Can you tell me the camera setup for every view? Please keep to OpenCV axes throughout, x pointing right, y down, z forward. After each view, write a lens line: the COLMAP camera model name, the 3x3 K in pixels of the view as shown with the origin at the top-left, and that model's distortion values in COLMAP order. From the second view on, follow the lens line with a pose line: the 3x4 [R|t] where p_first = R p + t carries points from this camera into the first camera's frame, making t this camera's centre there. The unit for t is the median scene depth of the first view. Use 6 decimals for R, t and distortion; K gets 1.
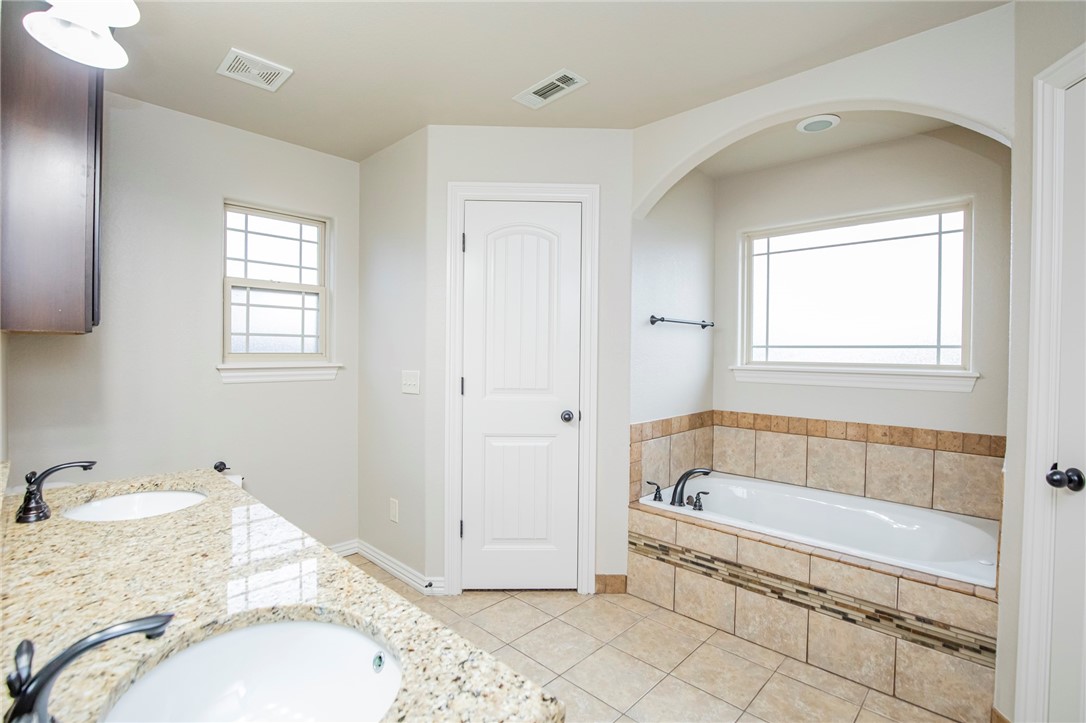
lens RADIAL K [[504.4, 0, 551.6], [0, 504.4, 360.7], [0, 0, 1]] dist [-0.033179, 0.005453]
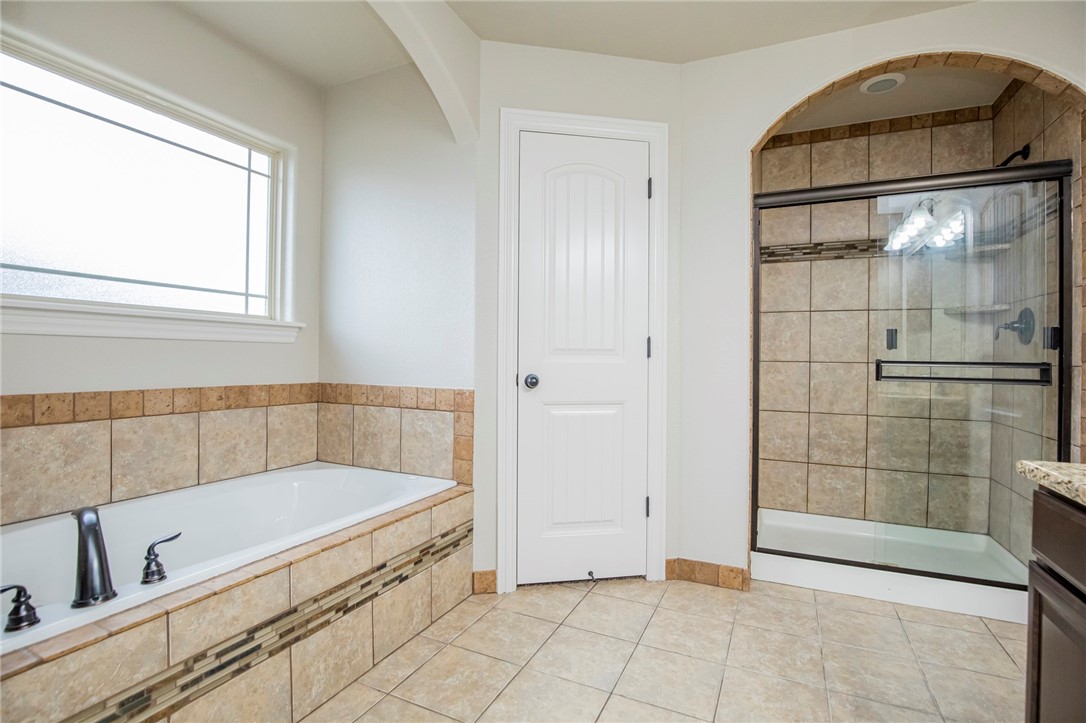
lens RADIAL K [[504.4, 0, 547.3], [0, 504.4, 365.4], [0, 0, 1]] dist [-0.033179, 0.005453]
pose [[-0.309412, -0.023928, 0.950627, -0.284650], [0.004671, 0.999633, 0.026681, 0.086910], [-0.950917, 0.012696, -0.309186, 0.840972]]
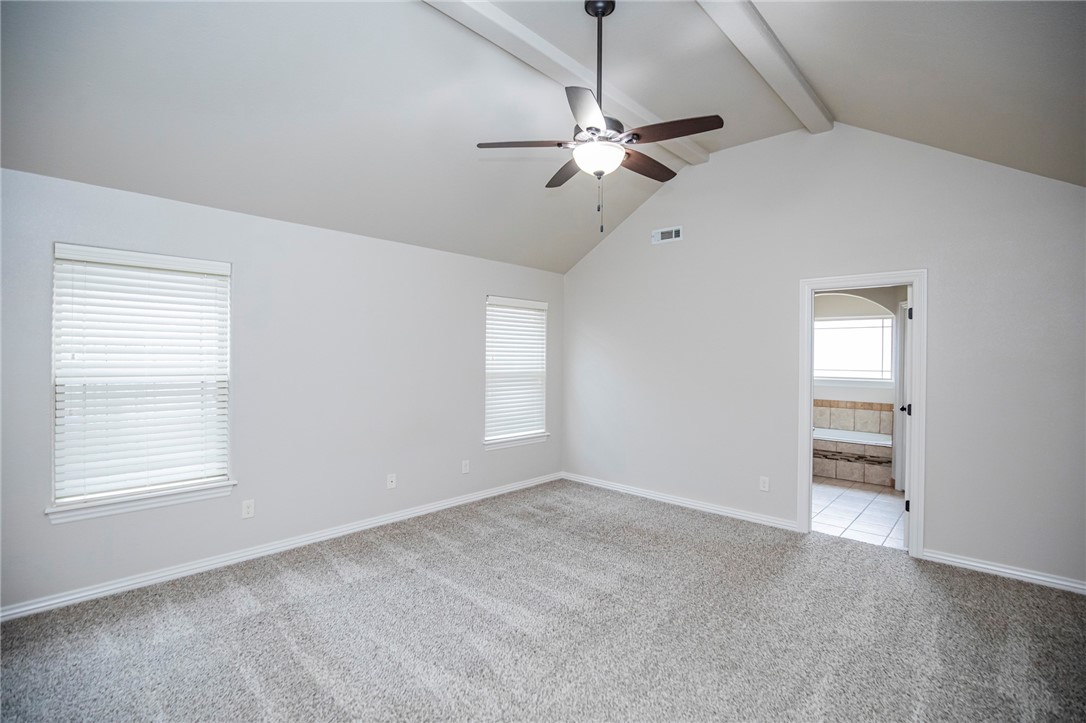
lens RADIAL K [[504.4, 0, 548.3], [0, 504.4, 358.6], [0, 0, 1]] dist [-0.033179, 0.005453]
pose [[0.999941, 0.000943, 0.010863, -1.089438], [-0.000794, 0.999906, -0.013662, -0.063286], [-0.010875, 0.013653, 0.999848, -1.738095]]
